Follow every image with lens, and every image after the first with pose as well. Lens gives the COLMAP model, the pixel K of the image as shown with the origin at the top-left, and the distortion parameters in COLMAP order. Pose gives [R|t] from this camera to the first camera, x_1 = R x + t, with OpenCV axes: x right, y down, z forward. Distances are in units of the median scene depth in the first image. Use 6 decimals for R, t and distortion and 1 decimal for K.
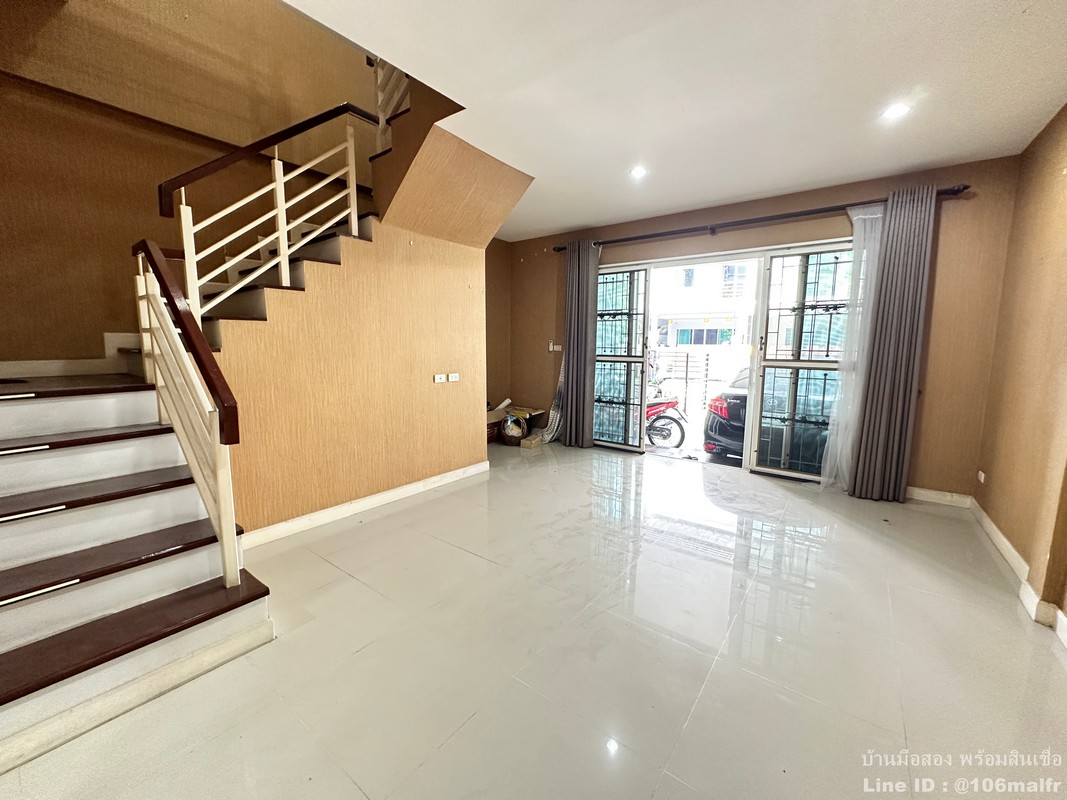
lens RADIAL K [[428.7, 0, 533.5], [0, 428.7, 400.0], [0, 0, 1]] dist [-0.002479, 0.000025]
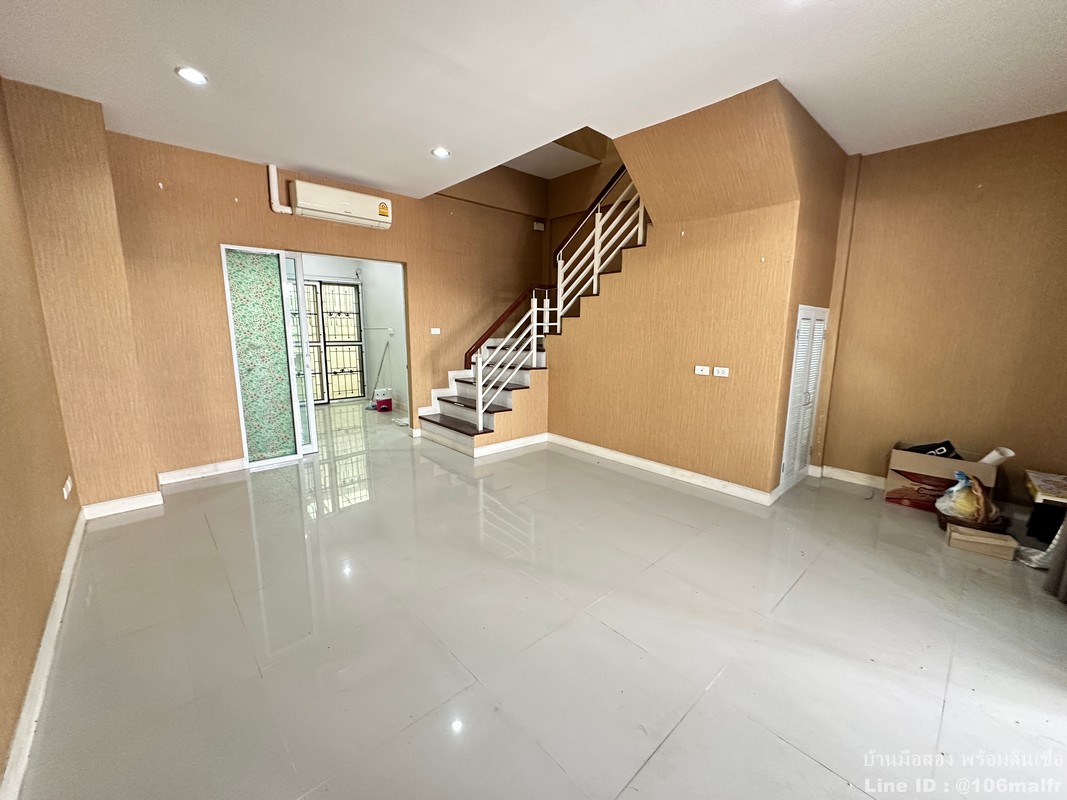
lens RADIAL K [[428.7, 0, 533.5], [0, 428.7, 400.0], [0, 0, 1]] dist [-0.002479, 0.000025]
pose [[-0.183874, 0.160924, -0.969687, 0.698819], [-0.136134, 0.972832, 0.187260, -0.103616], [0.973477, 0.166440, -0.156971, 0.740644]]
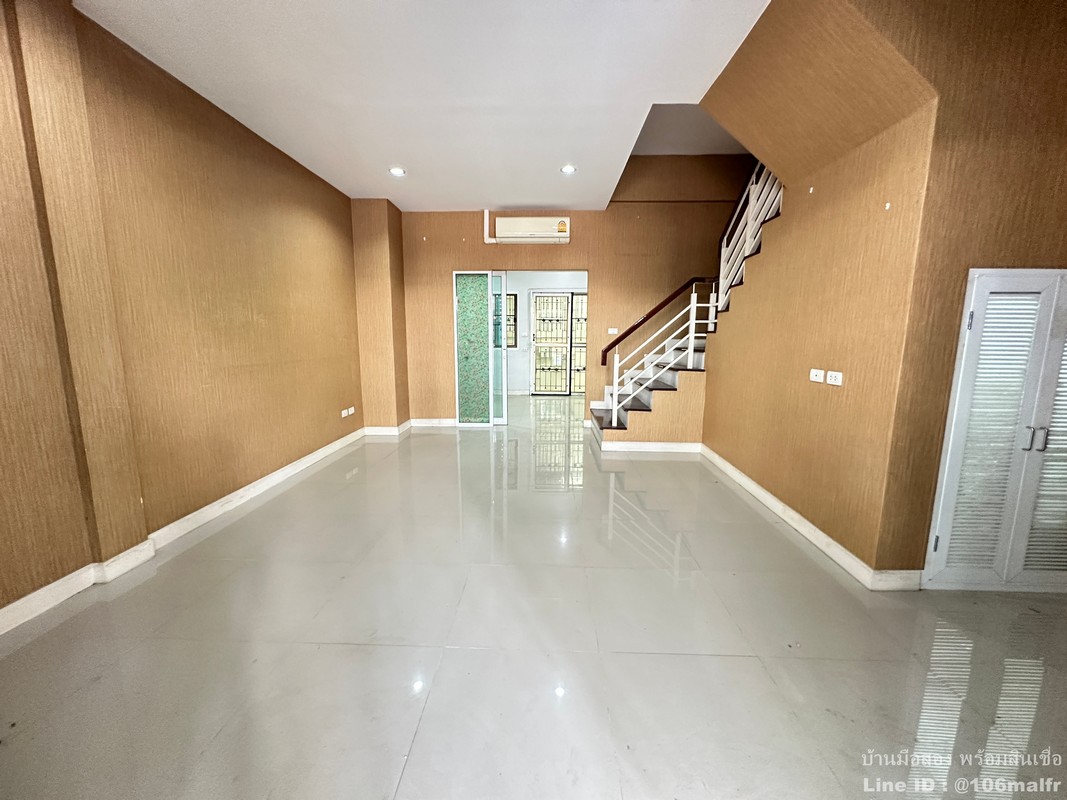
lens RADIAL K [[427.7, 0, 534.8], [0, 427.7, 398.8], [0, 0, 1]] dist [-0.004526, -0.000171]
pose [[-0.818486, 0.076886, -0.569359, 0.476170], [-0.082563, 0.964978, 0.249000, -0.132830], [0.568563, 0.250811, -0.783473, 1.180472]]
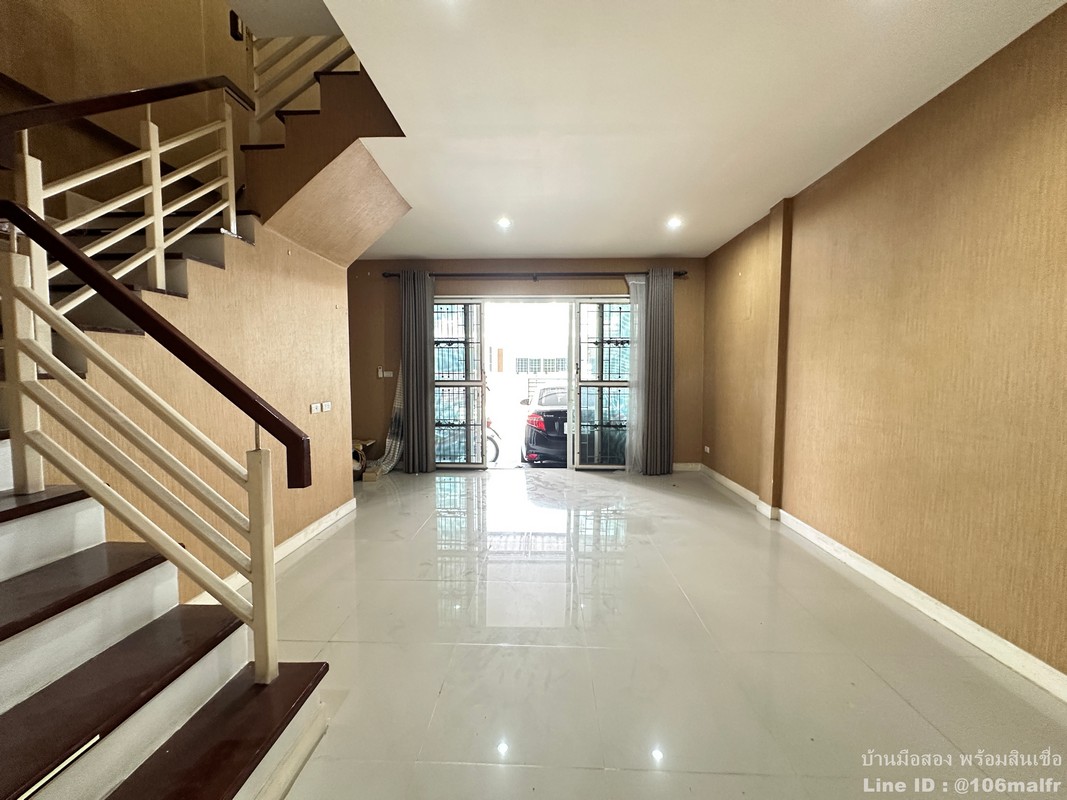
lens RADIAL K [[427.7, 0, 534.8], [0, 427.7, 398.8], [0, 0, 1]] dist [-0.004526, -0.000171]
pose [[0.814445, -0.042103, 0.578712, -0.330157], [0.081573, 0.995767, -0.042355, 0.003181], [-0.574479, 0.081703, 0.814432, 0.033053]]
